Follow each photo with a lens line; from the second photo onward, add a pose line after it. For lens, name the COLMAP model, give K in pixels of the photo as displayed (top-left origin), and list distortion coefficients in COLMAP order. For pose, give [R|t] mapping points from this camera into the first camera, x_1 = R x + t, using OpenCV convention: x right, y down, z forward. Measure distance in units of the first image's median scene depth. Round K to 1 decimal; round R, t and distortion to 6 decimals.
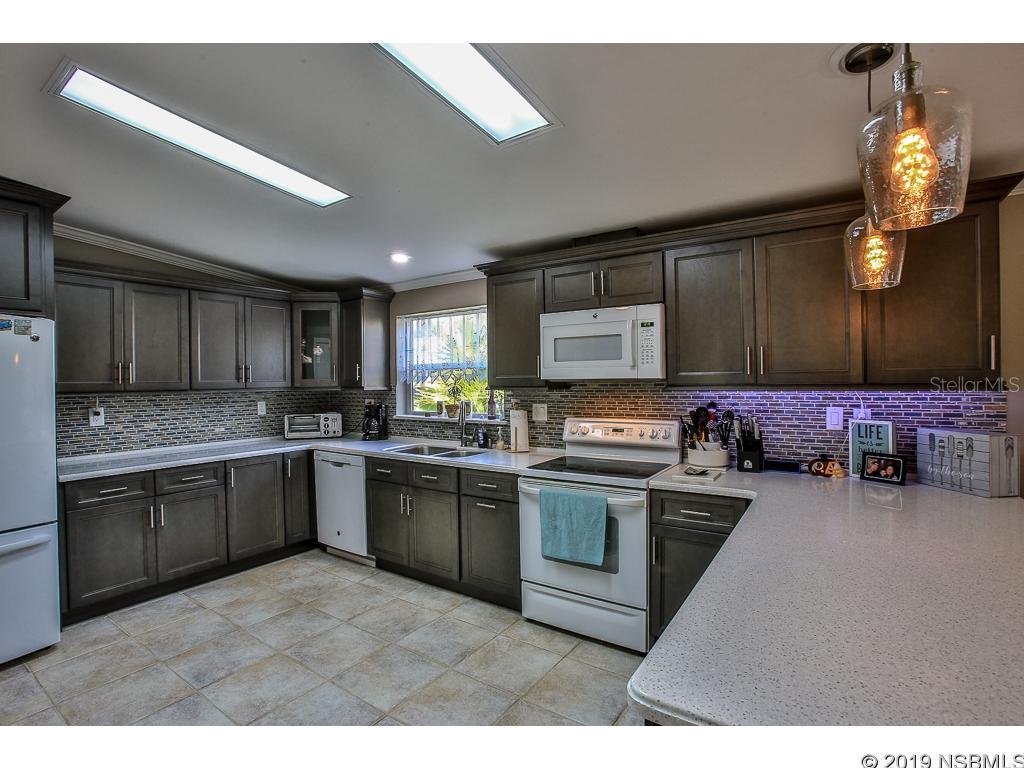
lens RADIAL K [[502.8, 0, 505.3], [0, 502.8, 382.2], [0, 0, 1]] dist [-0.072825, 0.035455]
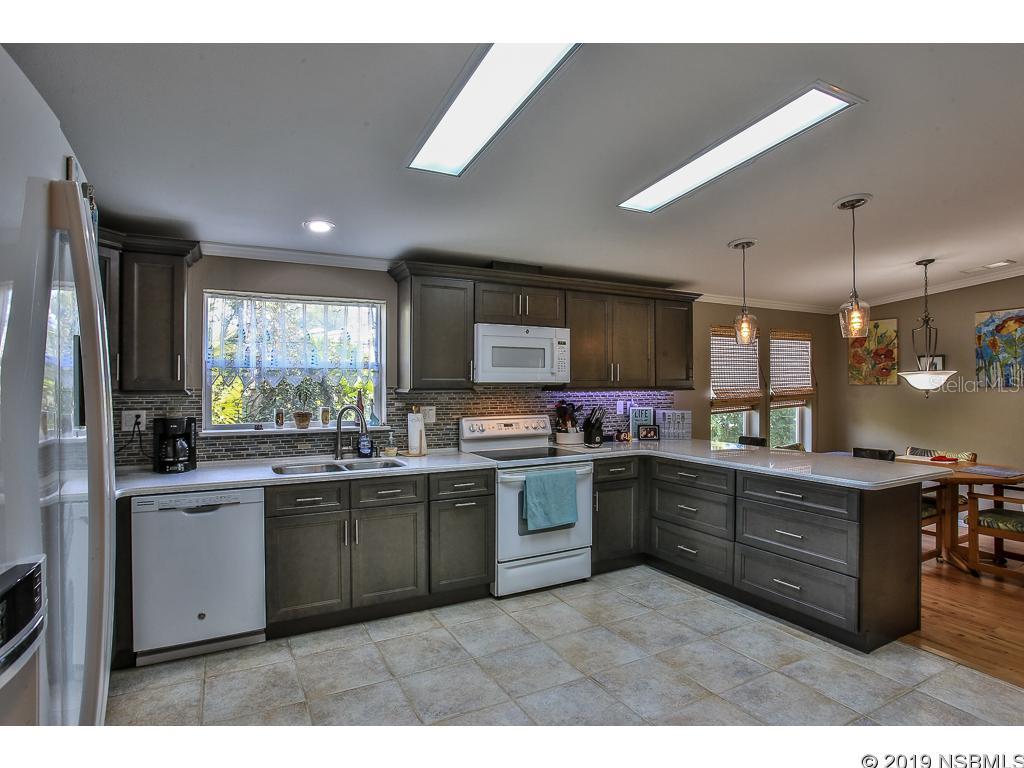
lens RADIAL K [[552.9, 0, 509.8], [0, 552.9, 386.3], [0, 0, 1]] dist [-0.038249, 0.000673]
pose [[0.436223, 0.008823, 0.899796, -0.955168], [-0.001123, 0.999956, -0.009261, 0.013764], [-0.899838, 0.003030, 0.436214, 0.396873]]
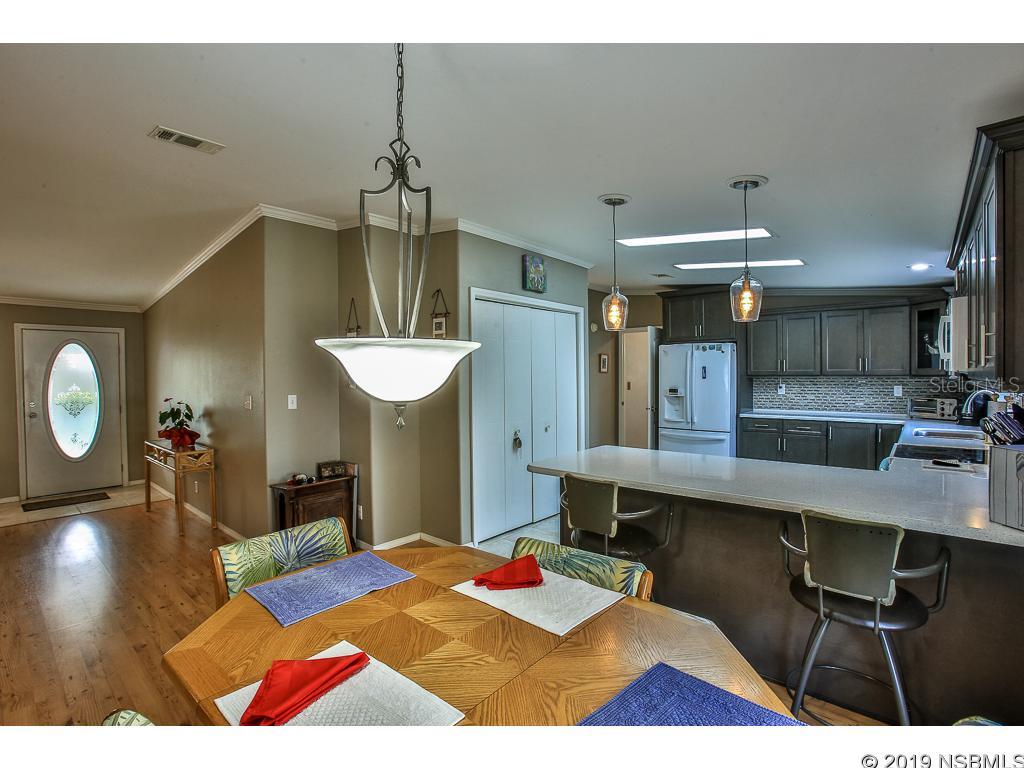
lens RADIAL K [[502.8, 0, 505.3], [0, 502.8, 382.2], [0, 0, 1]] dist [-0.072825, 0.035455]
pose [[-0.098987, 0.031214, -0.994599, 1.162821], [0.005352, 0.999510, 0.030835, -0.018548], [0.995074, -0.002270, -0.099105, 0.152960]]
